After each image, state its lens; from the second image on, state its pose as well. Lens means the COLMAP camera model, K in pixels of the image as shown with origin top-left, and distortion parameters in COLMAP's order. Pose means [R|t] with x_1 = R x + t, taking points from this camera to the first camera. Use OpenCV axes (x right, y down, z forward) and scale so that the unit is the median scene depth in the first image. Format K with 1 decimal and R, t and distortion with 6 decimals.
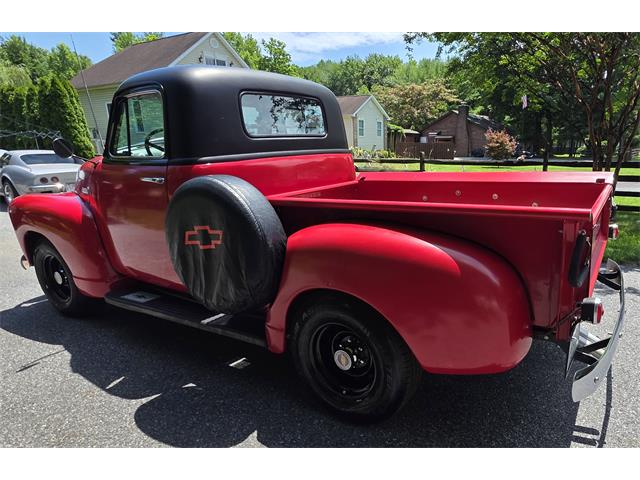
lens RADIAL K [[465.4, 0, 336.1], [0, 465.4, 262.2], [0, 0, 1]] dist [-0.001613, 0.000861]
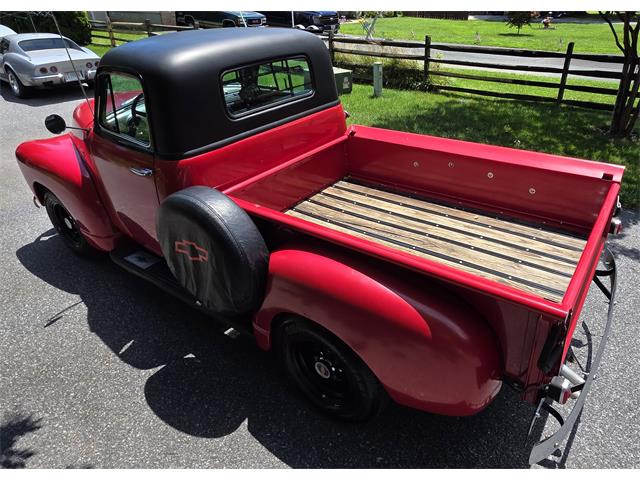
lens RADIAL K [[461.0, 0, 283.3], [0, 461.0, 237.8], [0, 0, 1]] dist [-0.000051, 0.001496]
pose [[0.993517, 0.009170, -0.113312, 0.030584], [0.018544, 0.970317, 0.241123, -0.250778], [0.112160, -0.241661, 0.963857, 0.017481]]
